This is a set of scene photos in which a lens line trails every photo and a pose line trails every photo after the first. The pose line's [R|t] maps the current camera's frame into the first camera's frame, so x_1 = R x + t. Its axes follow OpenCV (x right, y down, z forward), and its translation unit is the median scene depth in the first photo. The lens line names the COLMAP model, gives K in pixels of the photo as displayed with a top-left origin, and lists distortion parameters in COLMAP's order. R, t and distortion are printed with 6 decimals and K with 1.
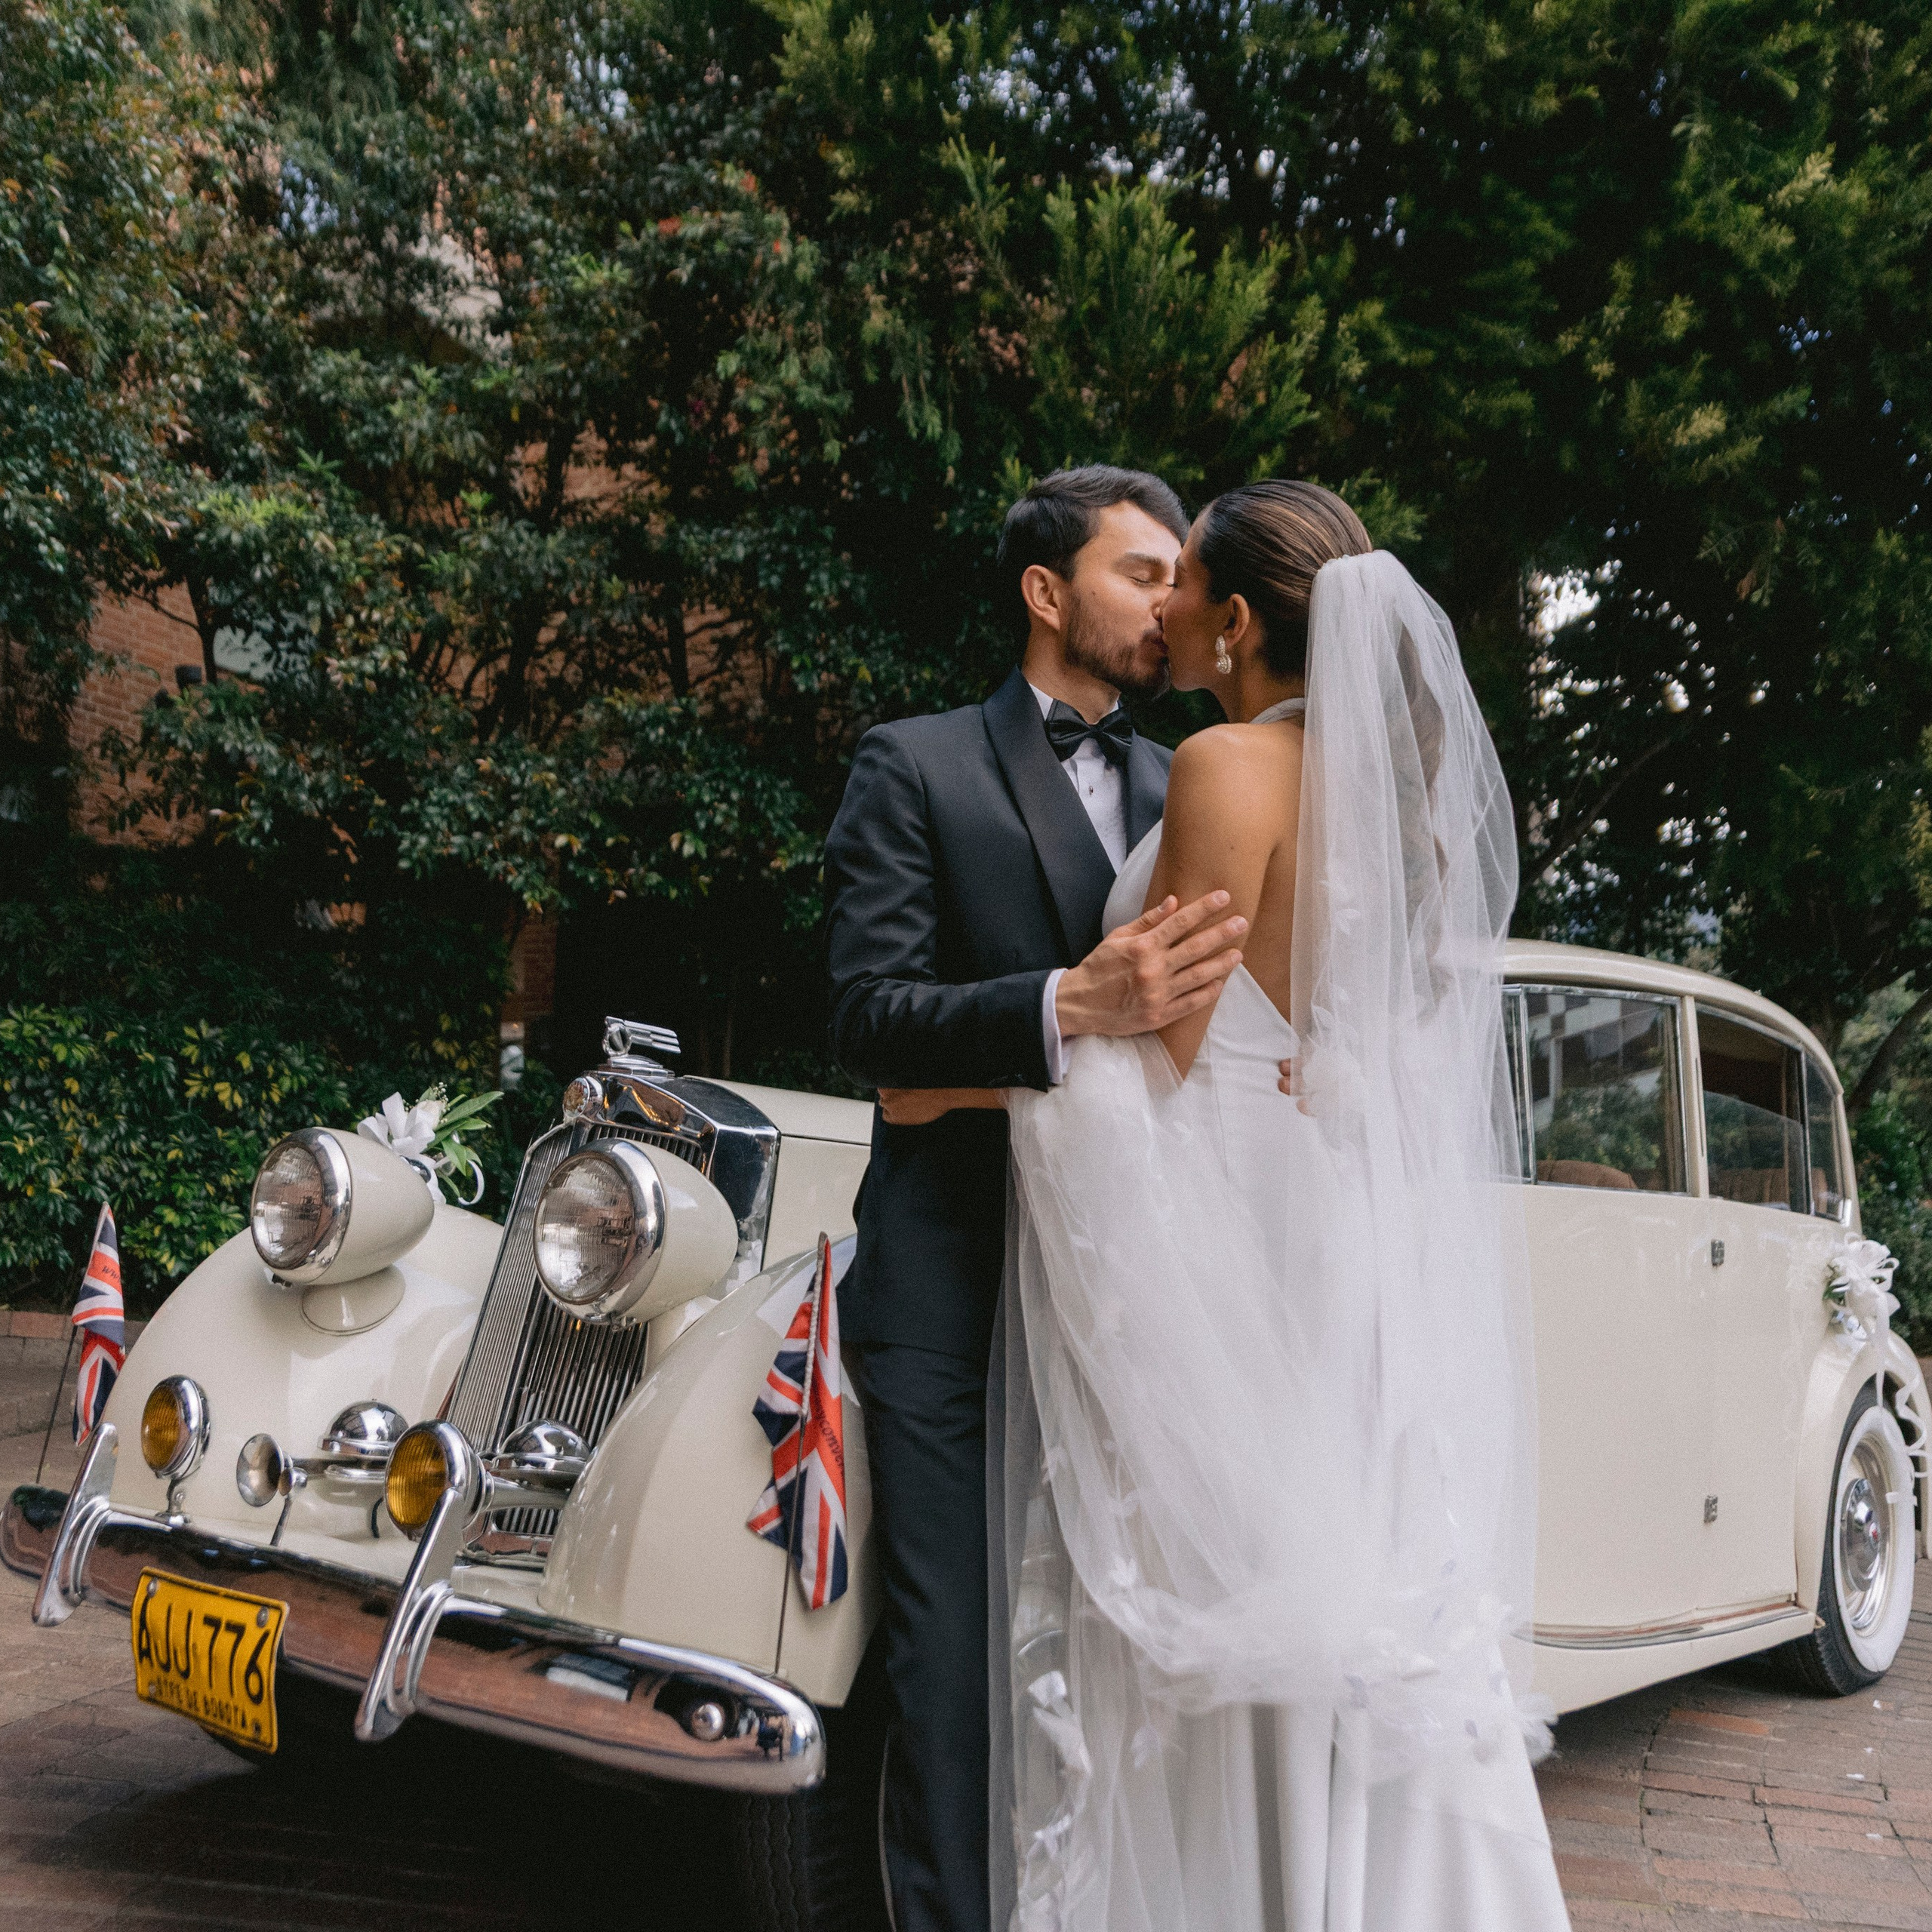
lens RADIAL K [[1853.2, 0, 966.0], [0, 1853.2, 966.0], [0, 0, 1]] dist [0.021574, -0.113671]
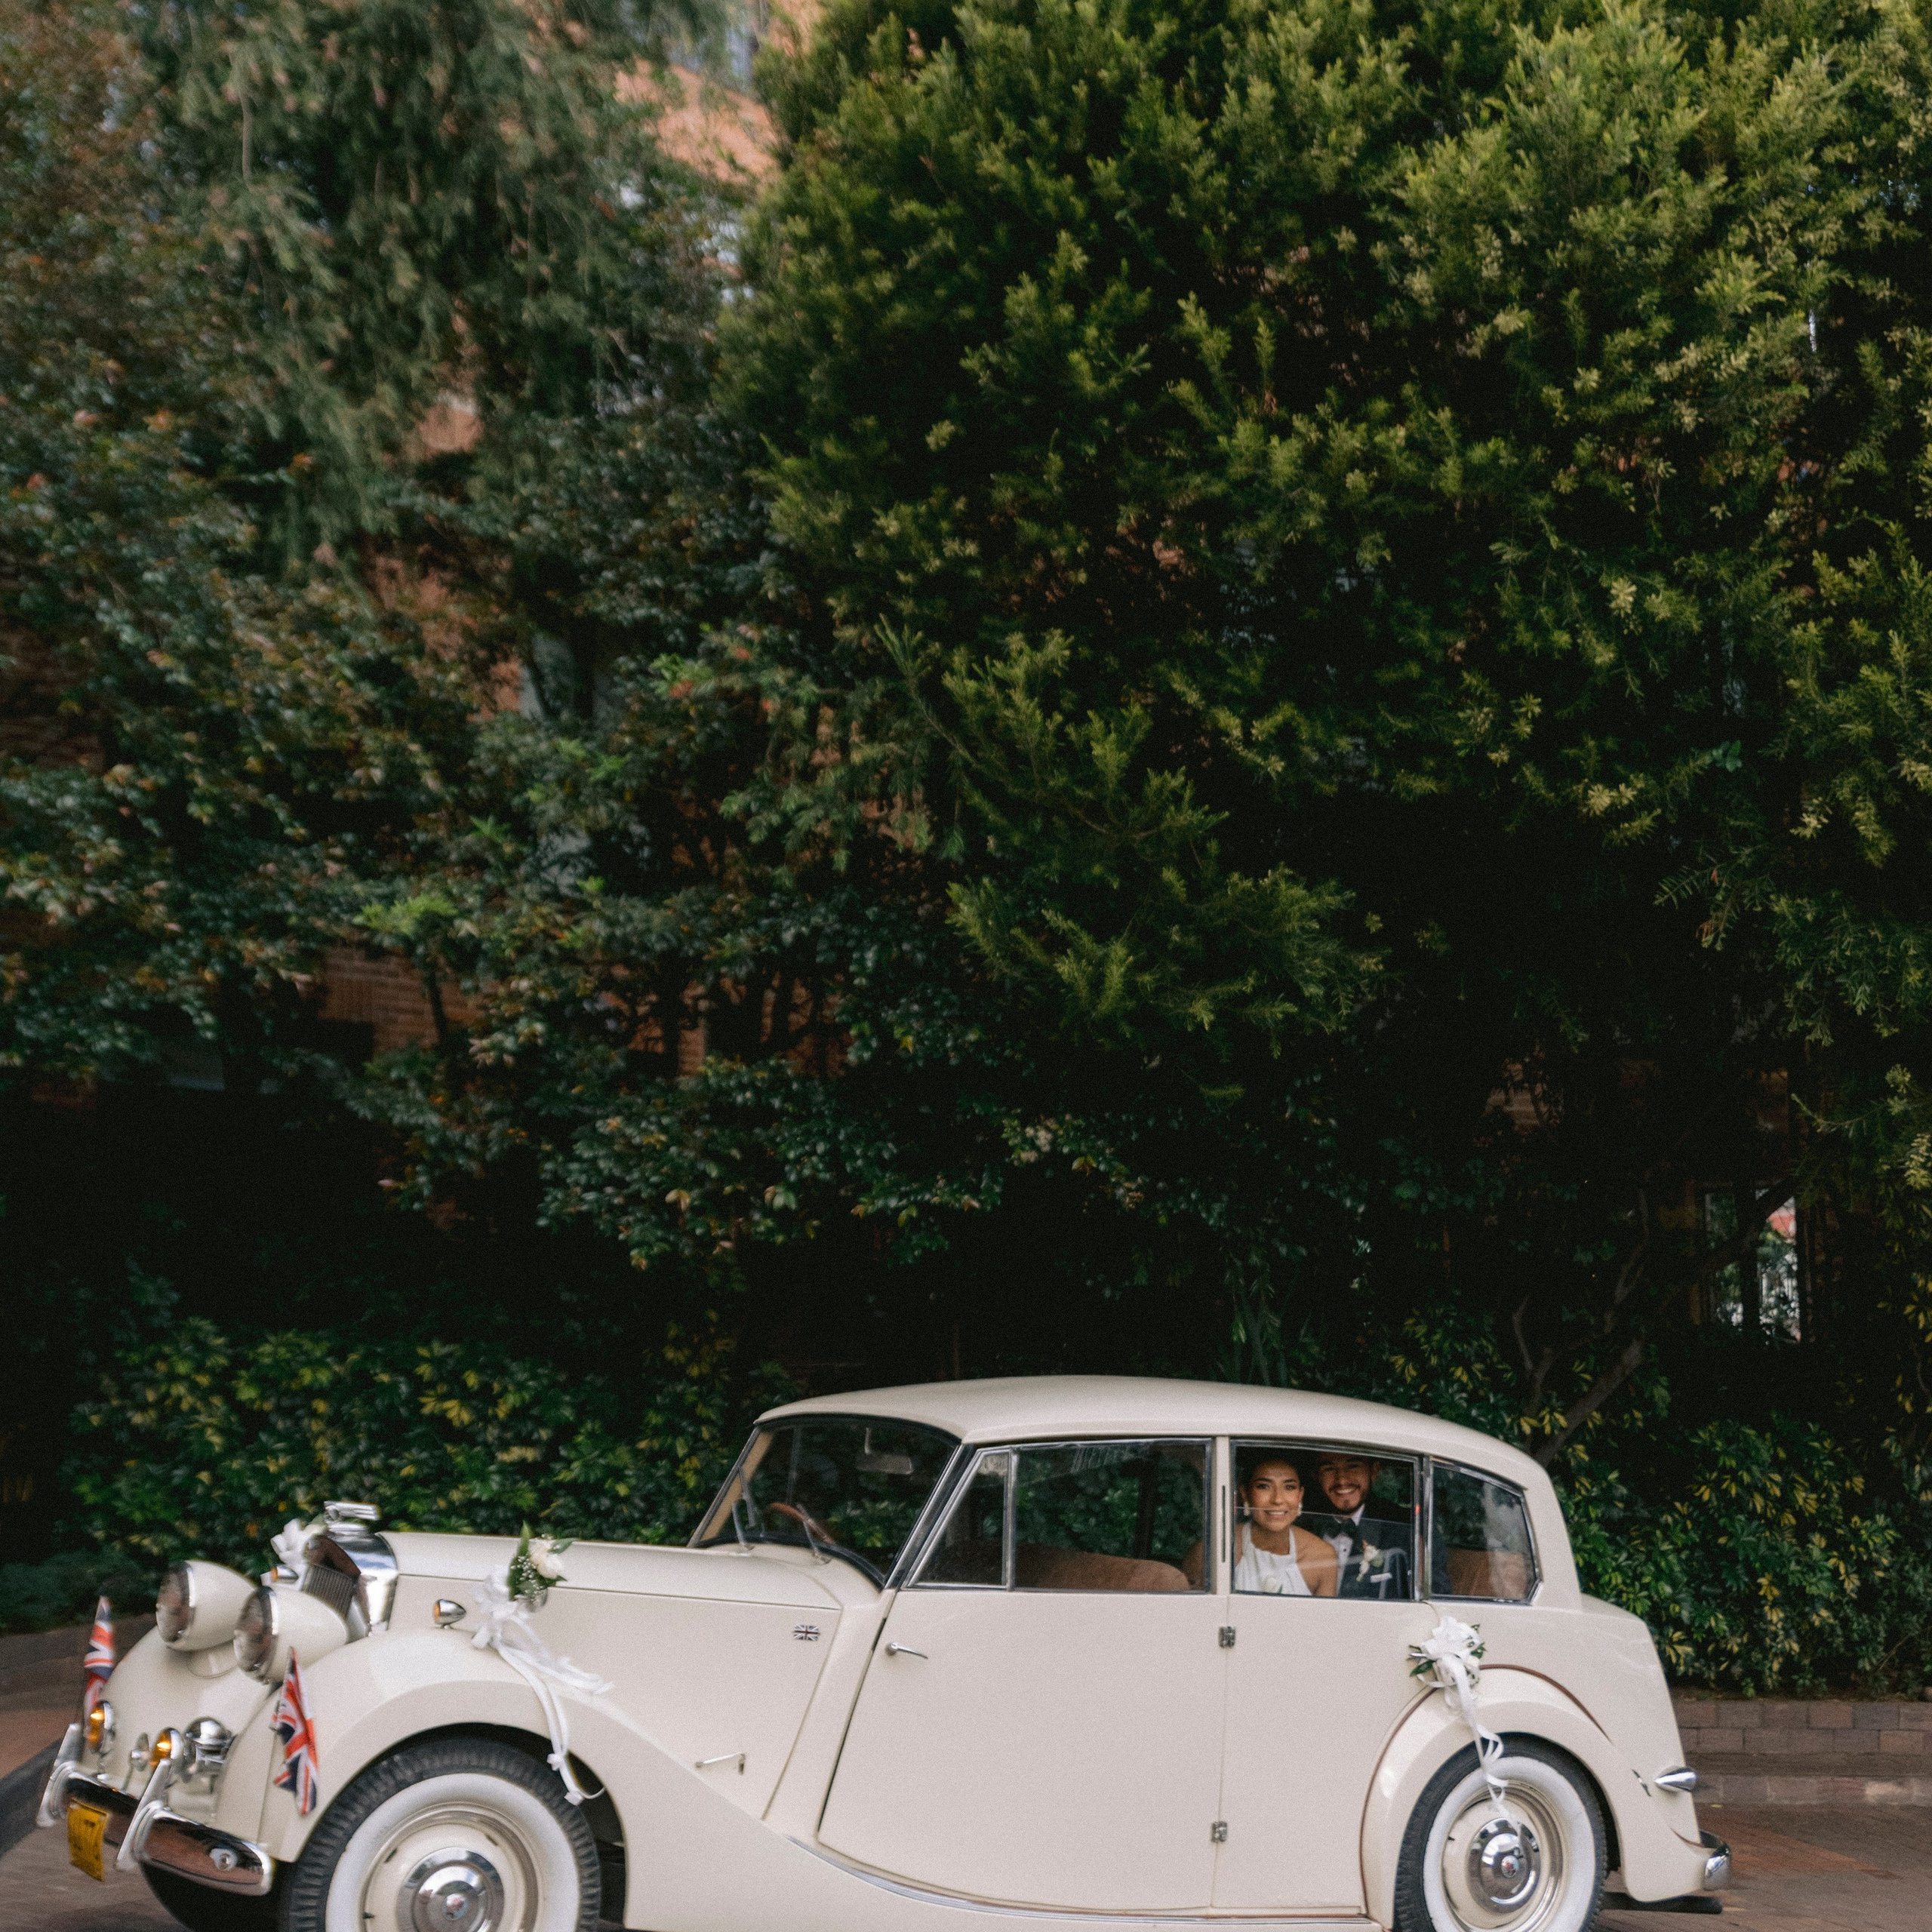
lens RADIAL K [[2904.5, 0, 966.0], [0, 2904.5, 966.0], [0, 0, 1]] dist [-0.108631, 0.628816]
pose [[0.944864, -0.049895, -0.323641, 0.466667], [0.041623, 0.998607, -0.032436, -0.131870], [0.324808, 0.017177, 0.945624, -0.509451]]
